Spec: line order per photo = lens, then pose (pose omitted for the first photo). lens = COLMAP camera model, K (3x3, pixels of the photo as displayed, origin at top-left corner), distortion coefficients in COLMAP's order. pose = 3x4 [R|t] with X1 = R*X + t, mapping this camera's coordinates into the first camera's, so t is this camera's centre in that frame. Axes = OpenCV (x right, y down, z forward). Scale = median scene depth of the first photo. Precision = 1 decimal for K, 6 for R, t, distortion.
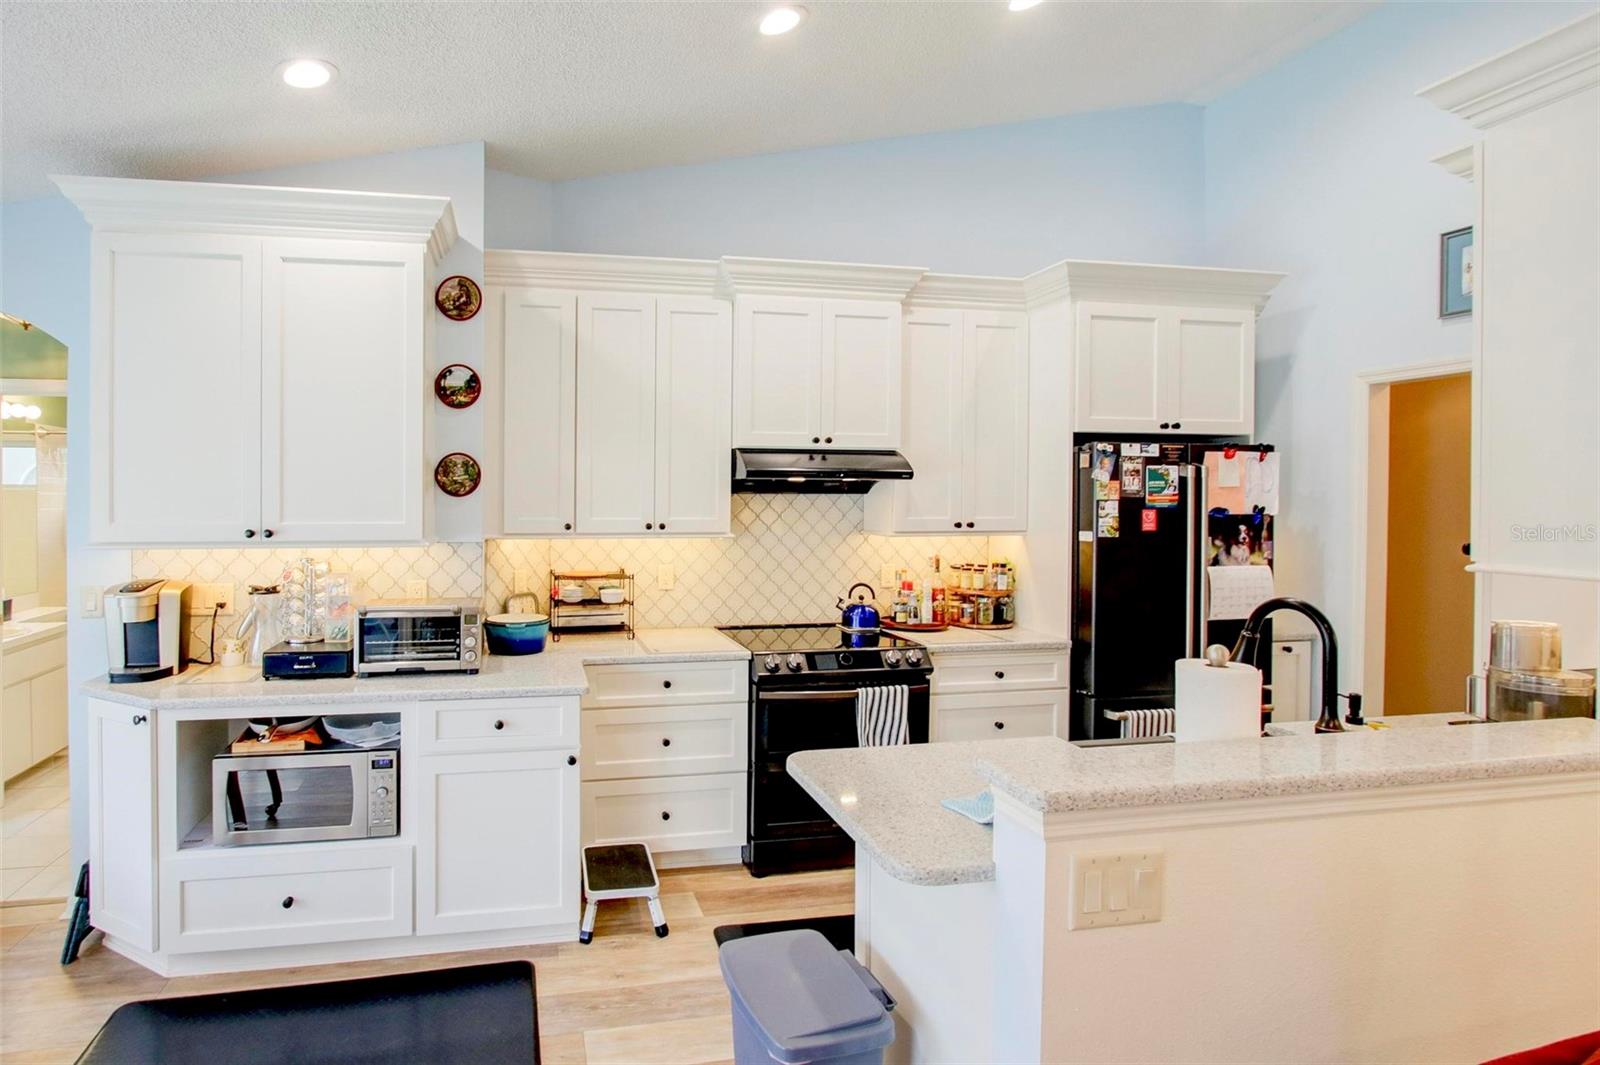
lens RADIAL K [[759.1, 0, 718.1], [0, 759.1, 494.1], [0, 0, 1]] dist [-0.000930, -0.000134]
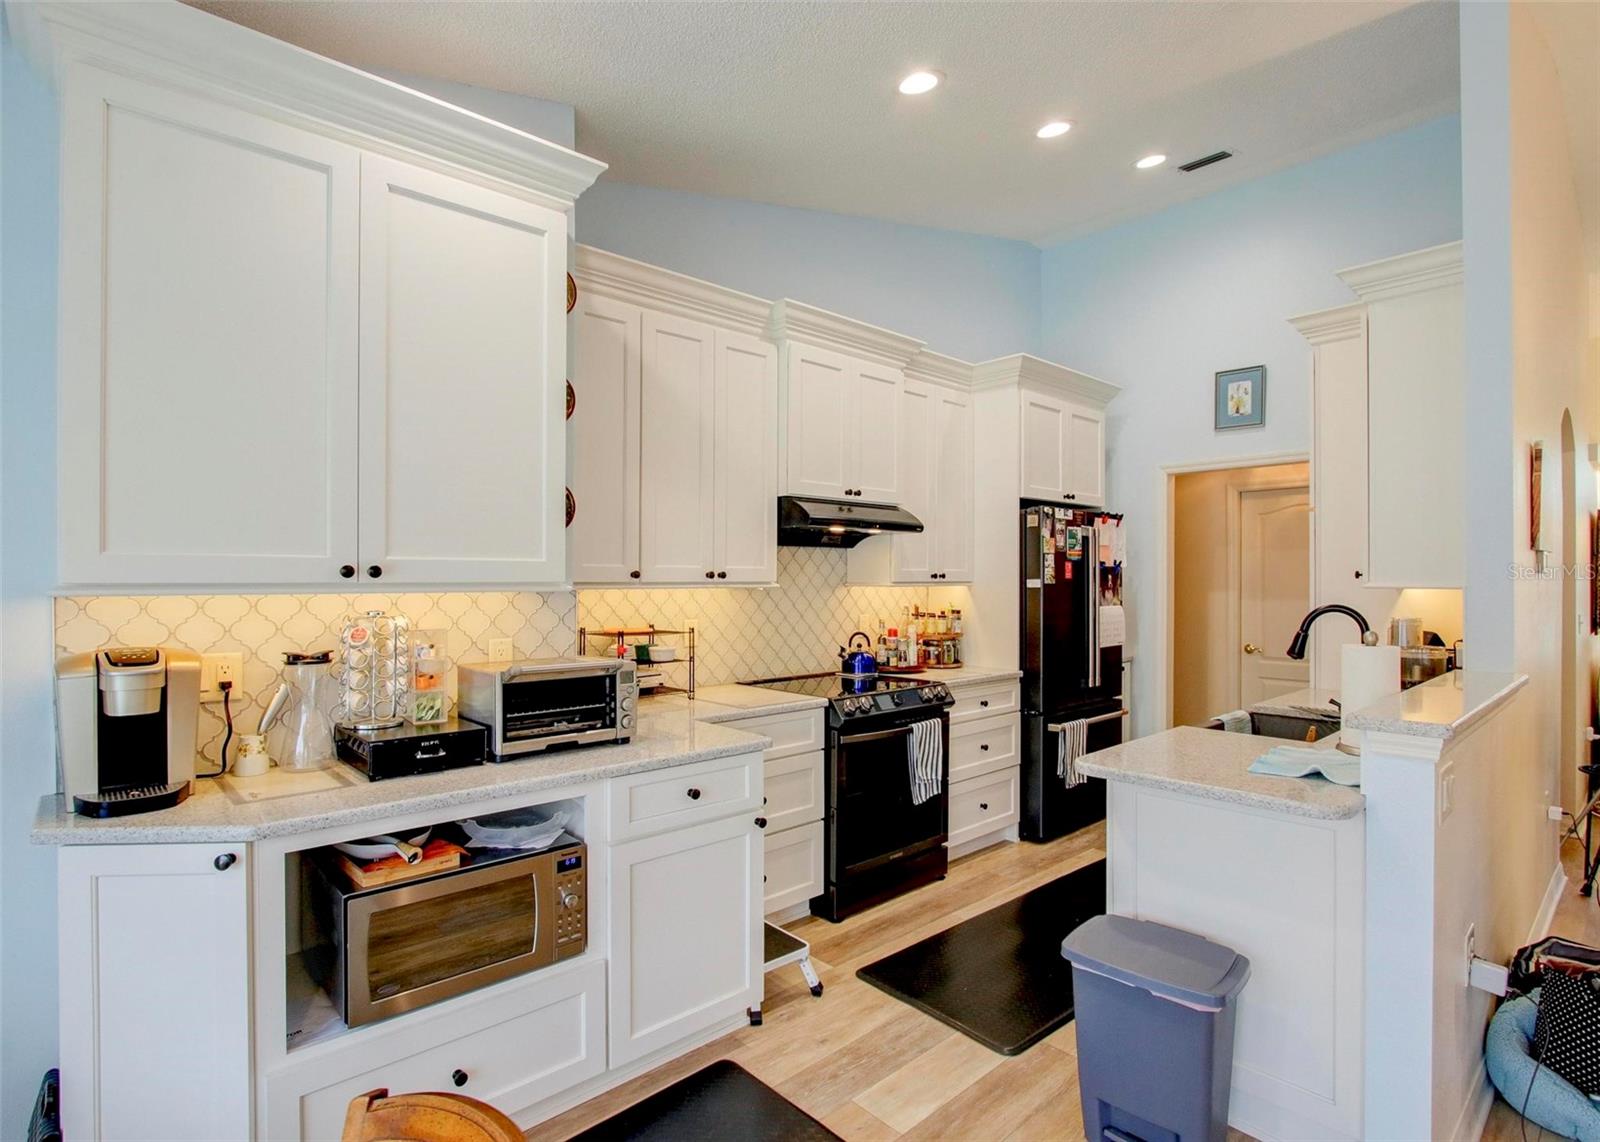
lens RADIAL K [[754.9, 0, 800.0], [0, 754.9, 571.0], [0, 0, 1]] dist [-0.001248, 0.000233]
pose [[0.864541, 0.000133, 0.502562, -0.445956], [0.002709, 0.999984, -0.004926, 0.041070], [-0.502555, 0.005620, 0.864527, 0.145421]]
